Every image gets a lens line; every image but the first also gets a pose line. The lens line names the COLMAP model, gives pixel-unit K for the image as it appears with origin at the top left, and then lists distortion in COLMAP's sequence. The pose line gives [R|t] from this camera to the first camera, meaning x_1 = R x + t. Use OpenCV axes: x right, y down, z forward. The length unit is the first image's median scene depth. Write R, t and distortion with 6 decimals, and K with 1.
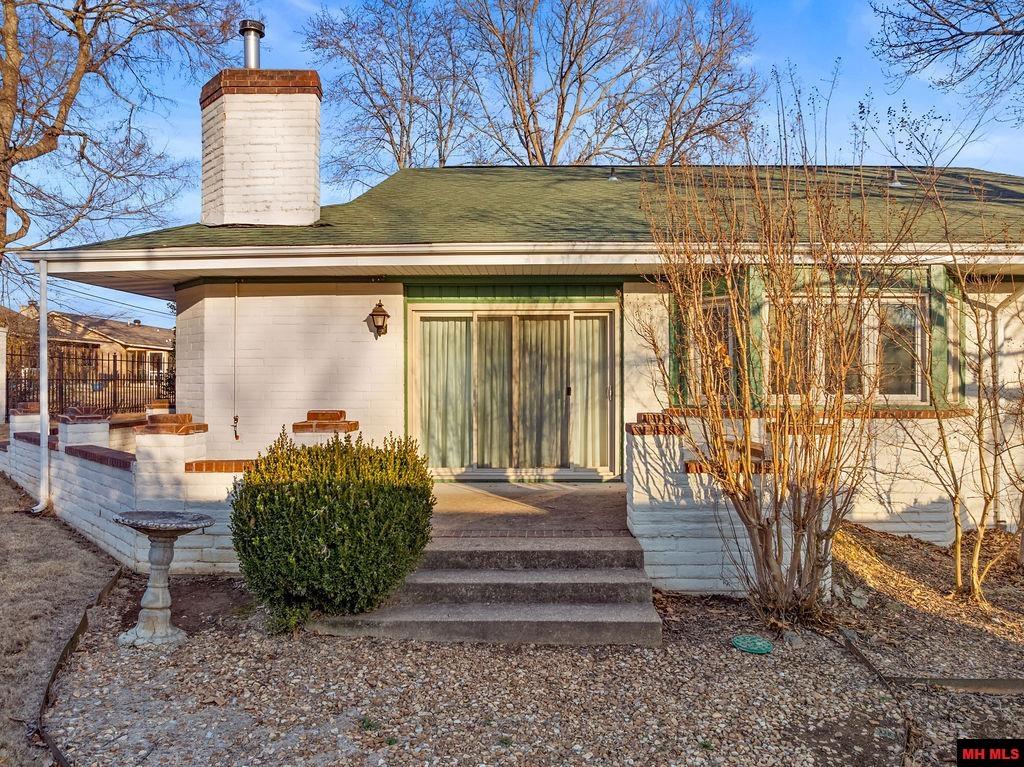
lens RADIAL K [[728.9, 0, 512.1], [0, 728.9, 385.9], [0, 0, 1]] dist [-0.043222, 0.016669]
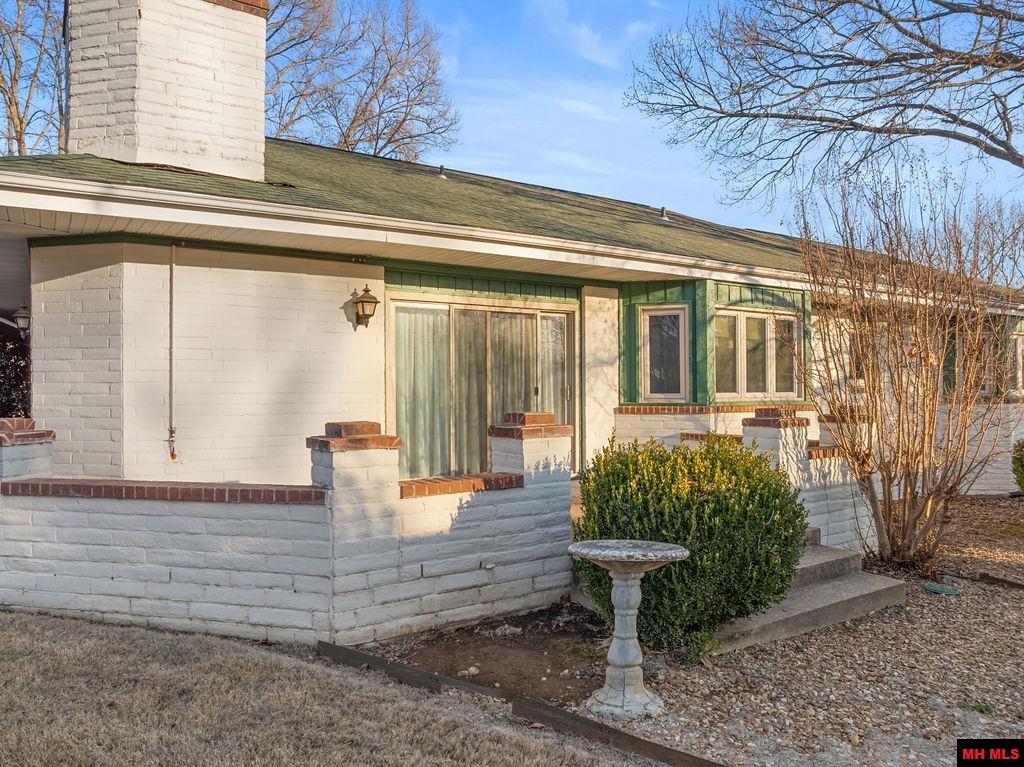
lens RADIAL K [[728.9, 0, 508.9], [0, 728.9, 383.8], [0, 0, 1]] dist [-0.043222, 0.016669]
pose [[0.825923, 0.001180, 0.563781, -0.514042], [0.003270, 0.999971, -0.006884, 0.003894], [-0.563773, 0.007530, 0.825895, 0.206097]]
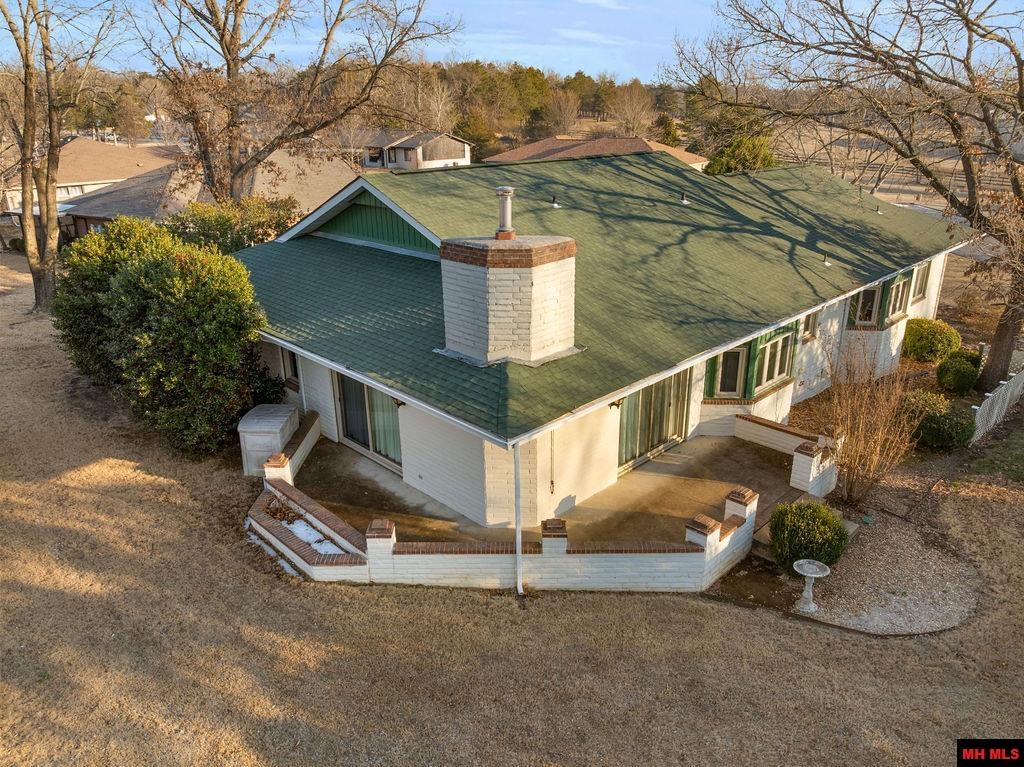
lens RADIAL K [[728.9, 0, 513.8], [0, 728.9, 379.1], [0, 0, 1]] dist [-0.043222, 0.016669]
pose [[0.706202, -0.245010, 0.664265, -1.401271], [0.013848, 0.942815, 0.333029, -0.668835], [-0.707875, -0.225987, 0.669211, 0.072813]]
